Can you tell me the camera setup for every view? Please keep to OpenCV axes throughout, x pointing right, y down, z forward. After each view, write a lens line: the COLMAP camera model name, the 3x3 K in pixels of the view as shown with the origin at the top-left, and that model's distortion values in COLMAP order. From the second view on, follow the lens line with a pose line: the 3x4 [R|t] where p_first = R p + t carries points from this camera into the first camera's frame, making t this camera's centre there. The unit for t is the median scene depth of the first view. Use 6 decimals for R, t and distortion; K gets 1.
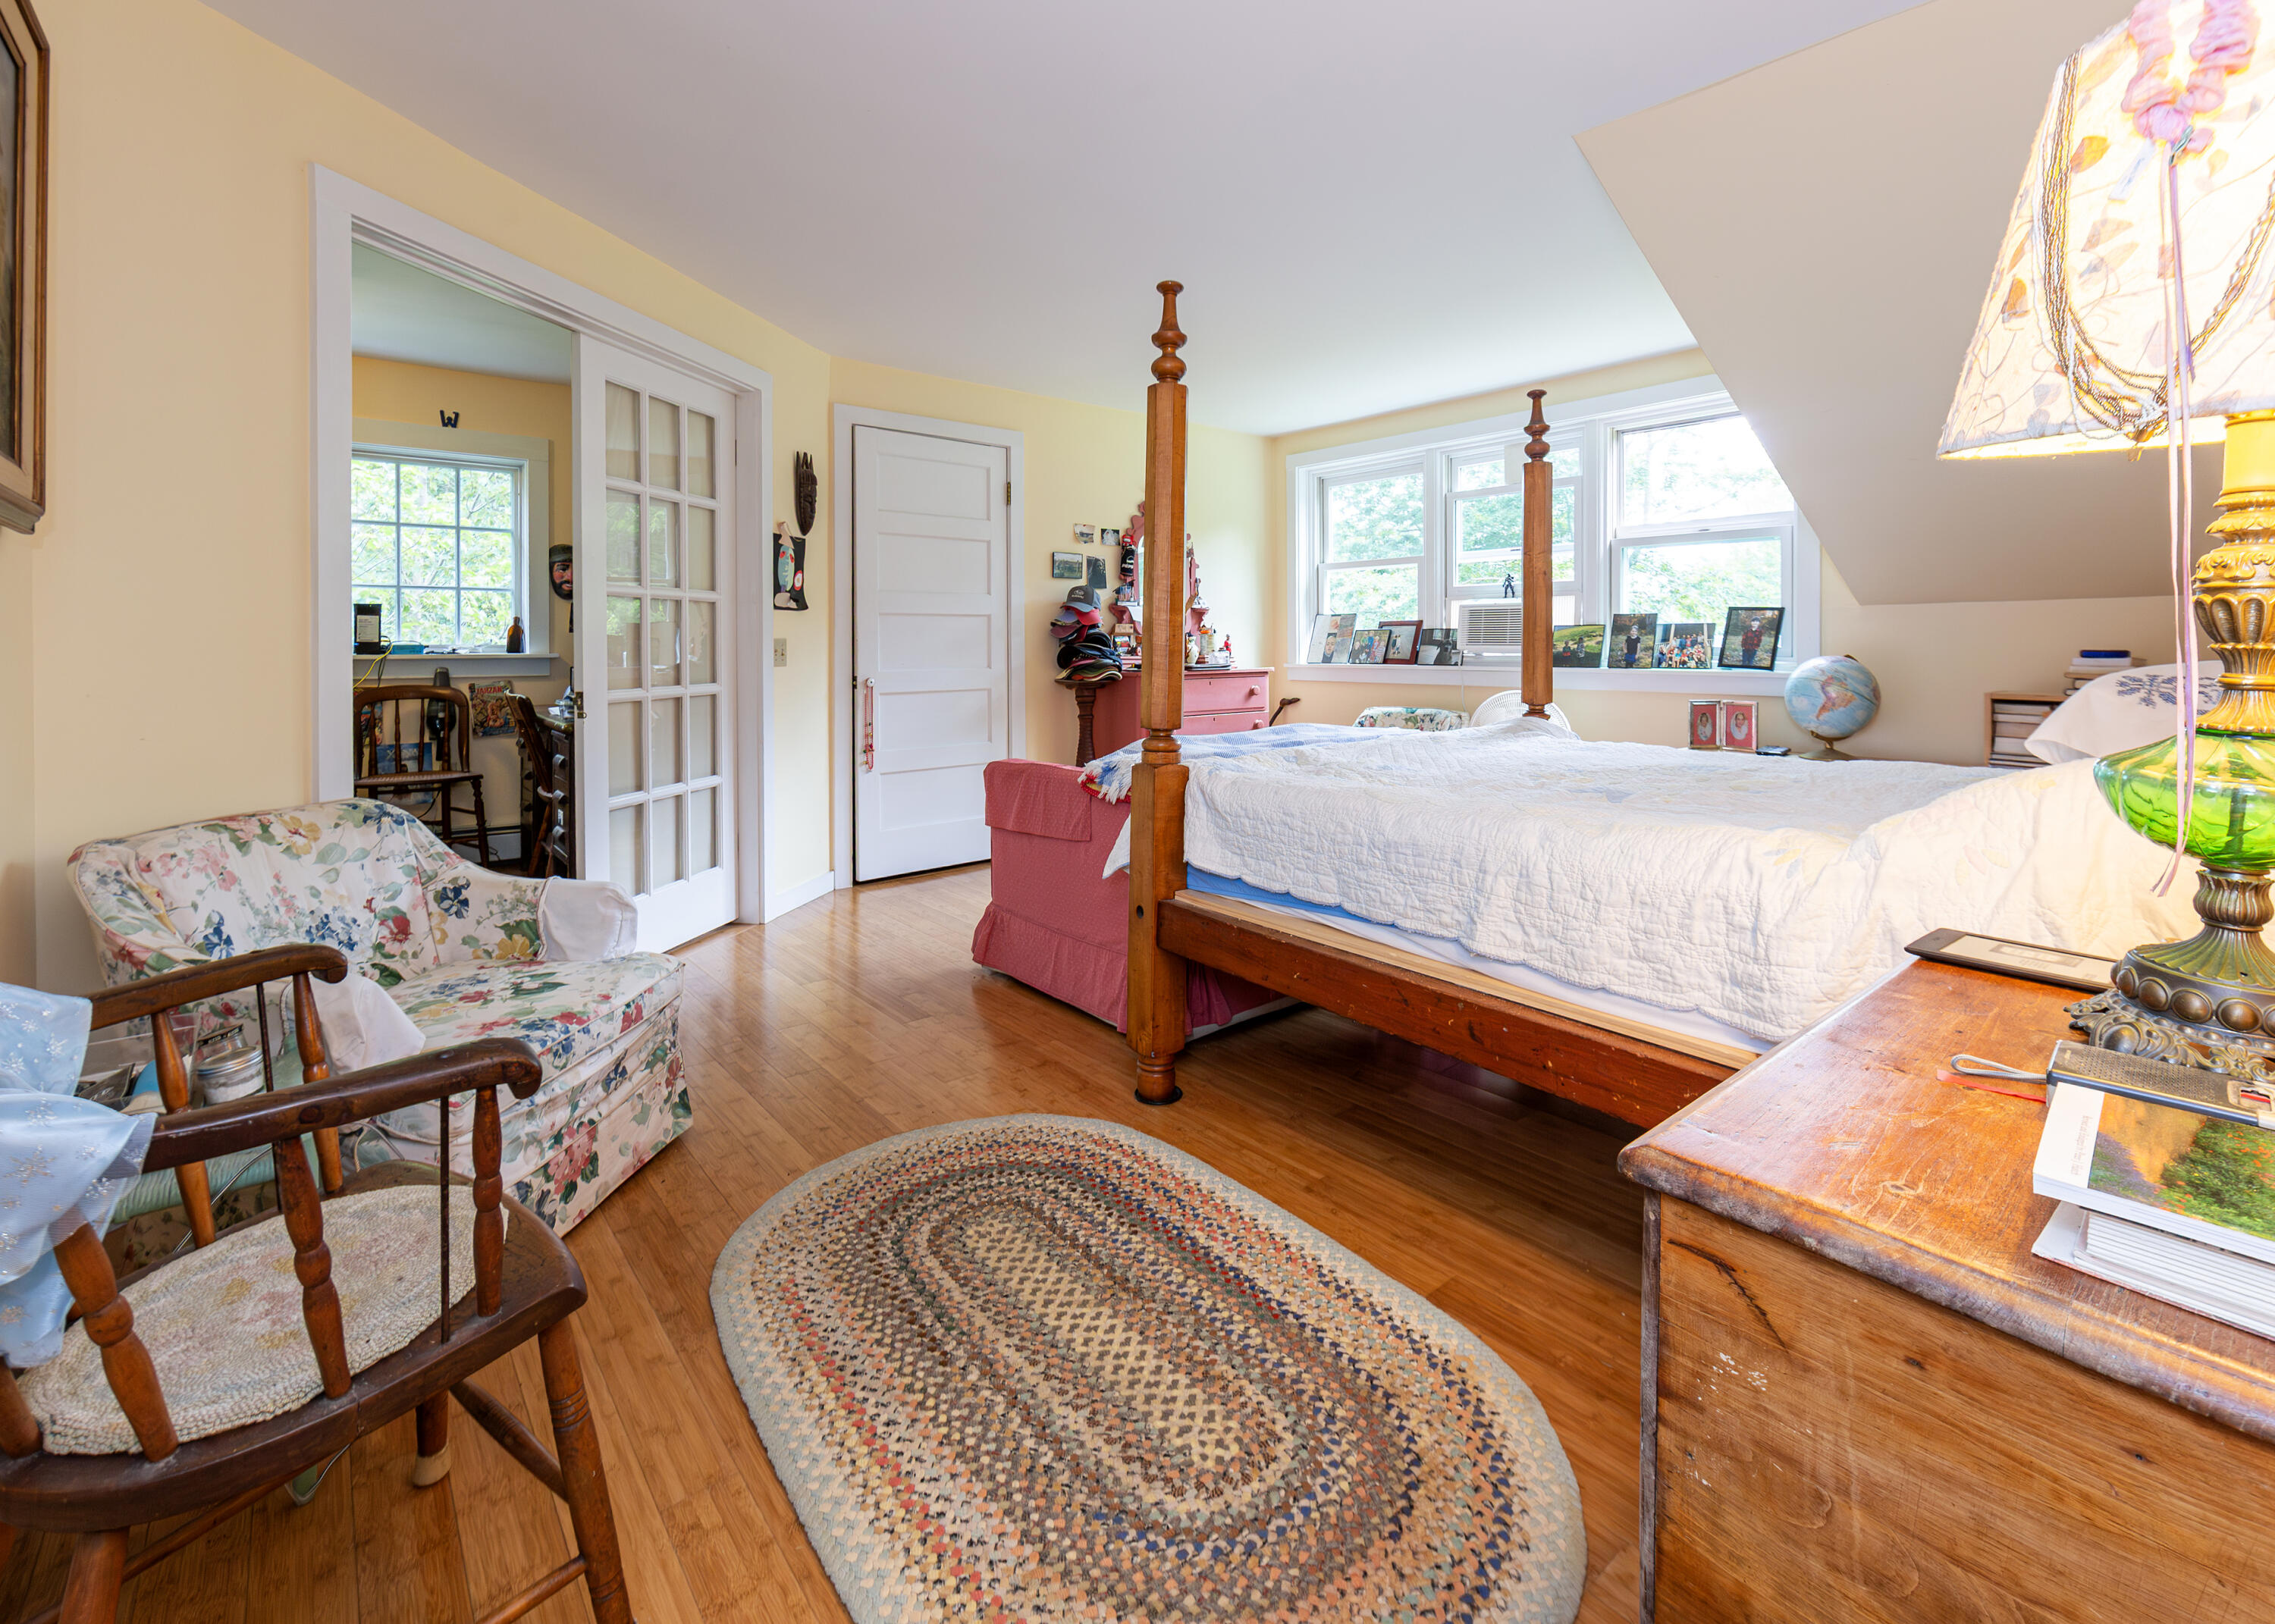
lens RADIAL K [[1015.6, 0, 1194.3], [0, 1015.6, 814.8], [0, 0, 1]] dist [-0.009612, -0.001179]
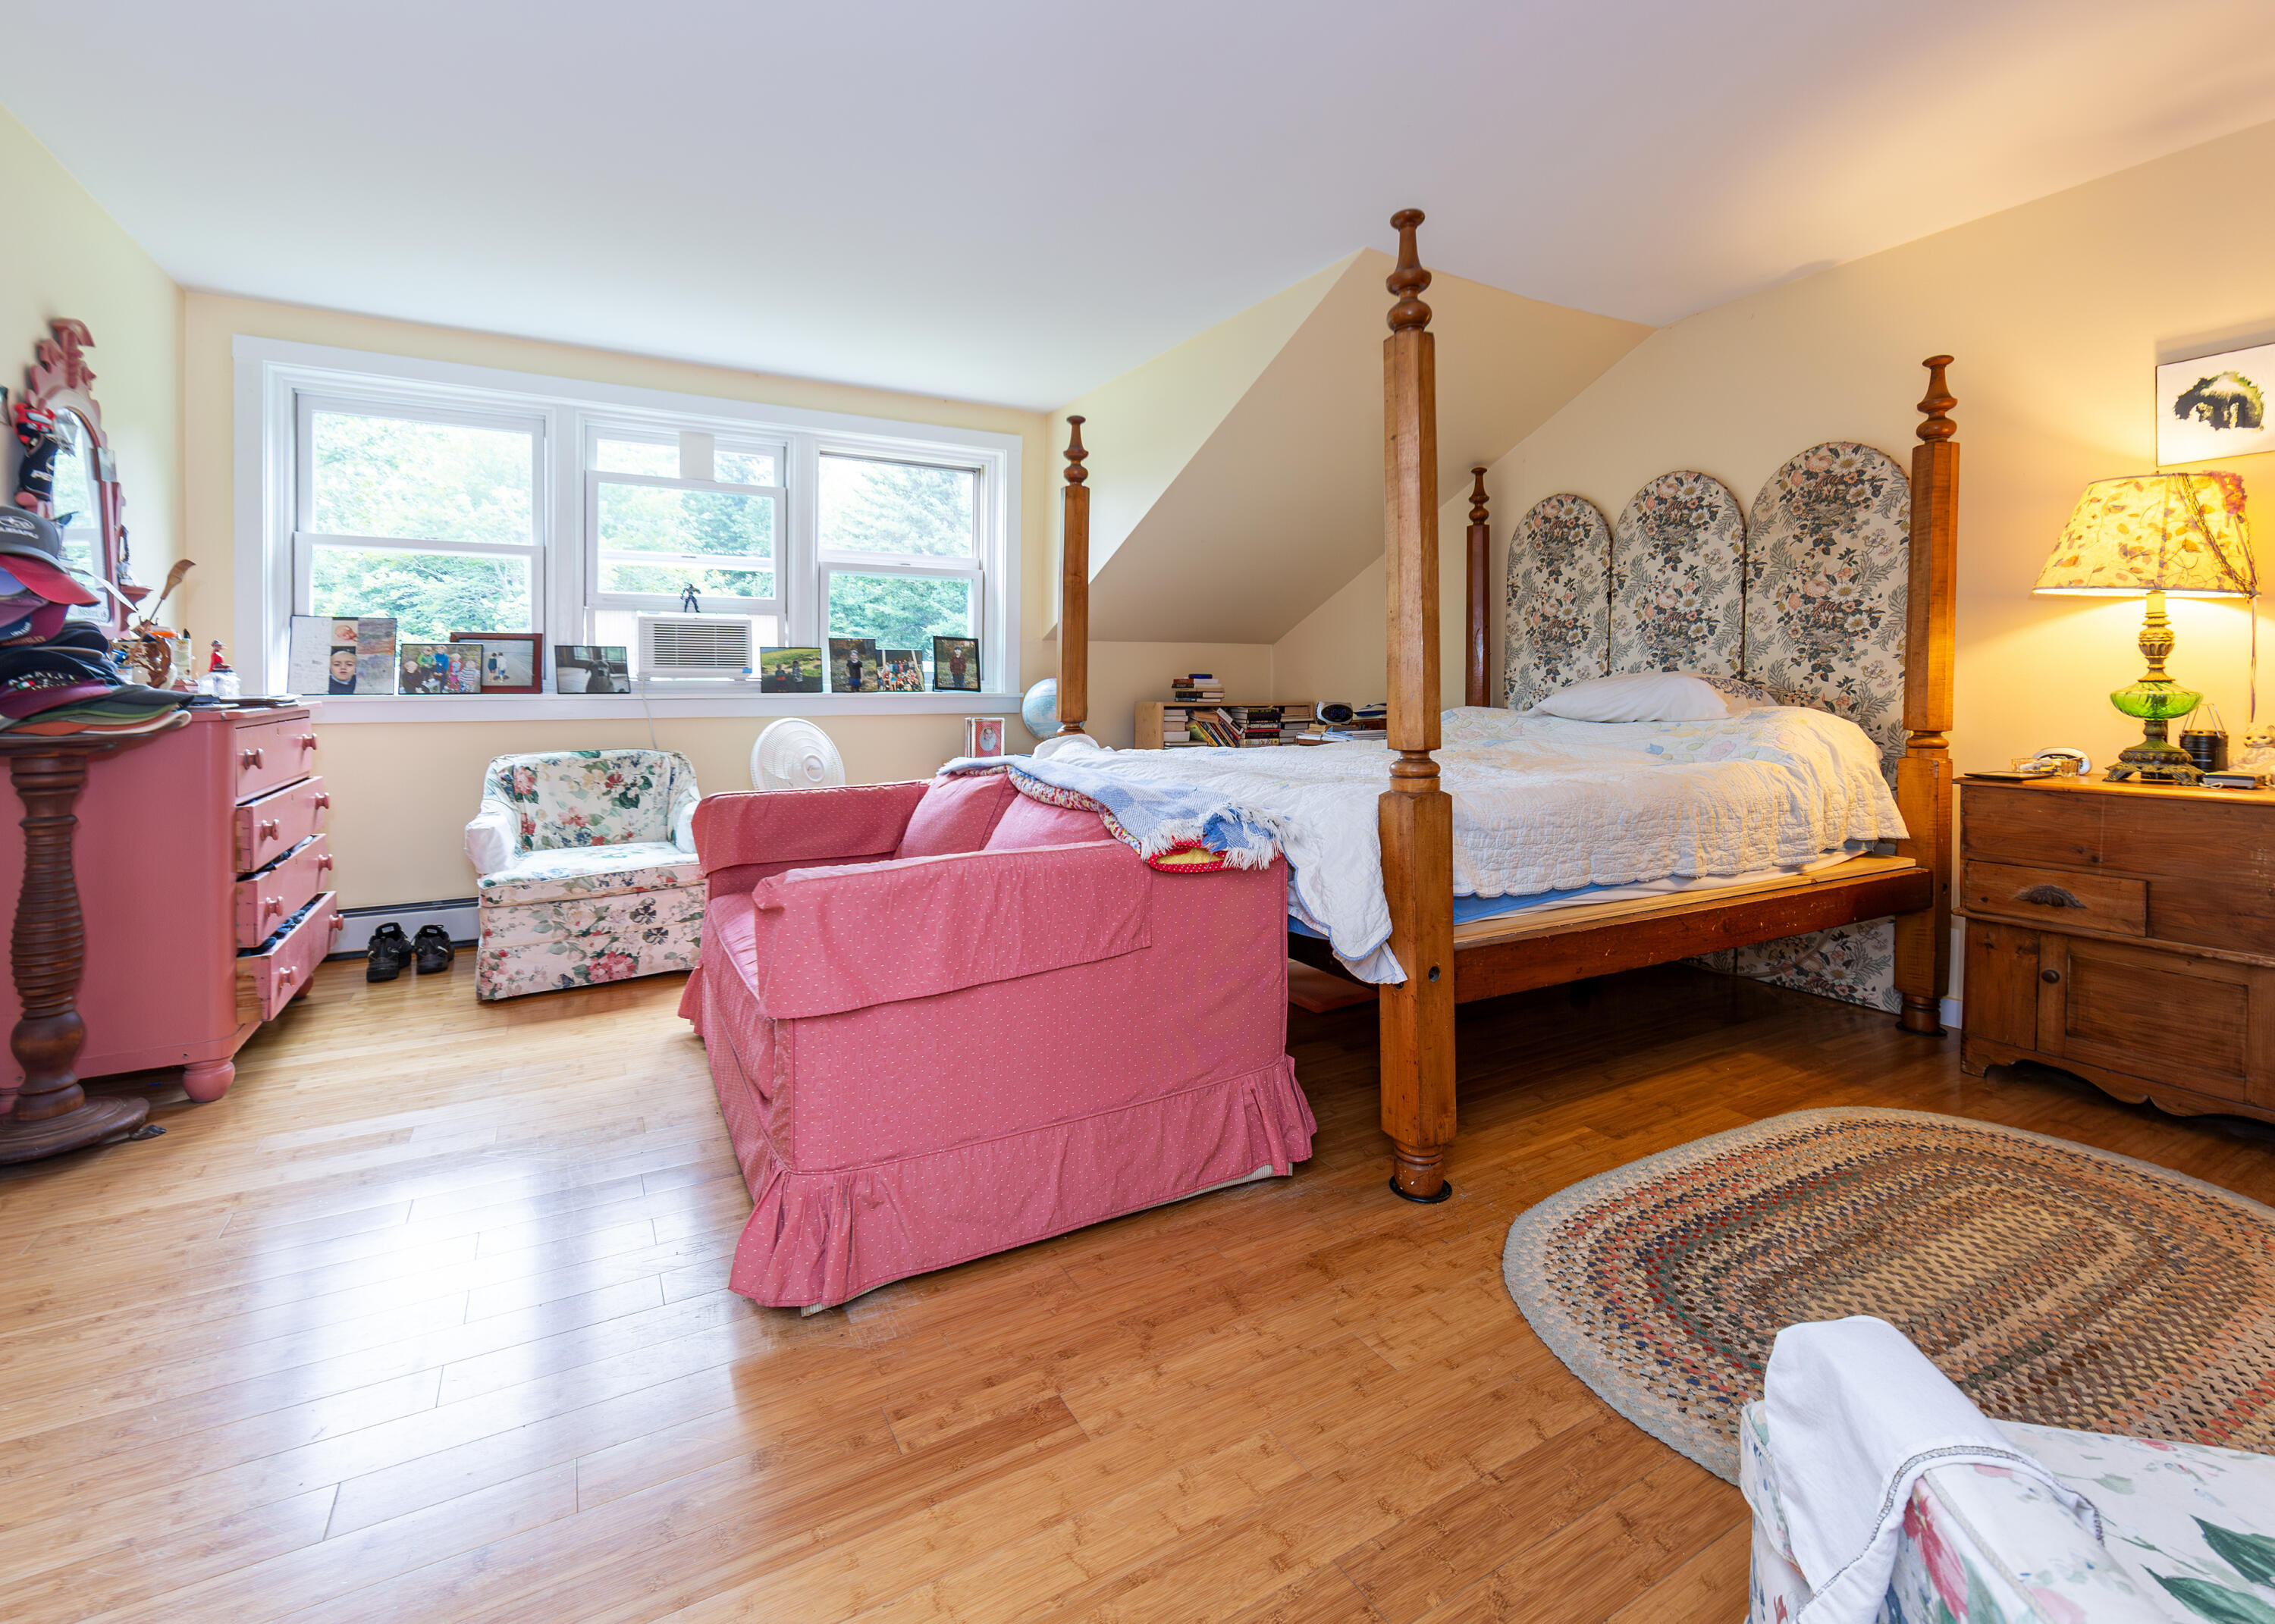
lens RADIAL K [[930.6, 0, 1137.5], [0, 930.6, 812.0], [0, 0, 1]] dist [0.002872, -0.003392]
pose [[0.221104, -0.132452, 0.966214, -0.930825], [0.160356, 0.982188, 0.097946, -0.165844], [-0.961977, 0.133282, 0.238405, 1.185233]]
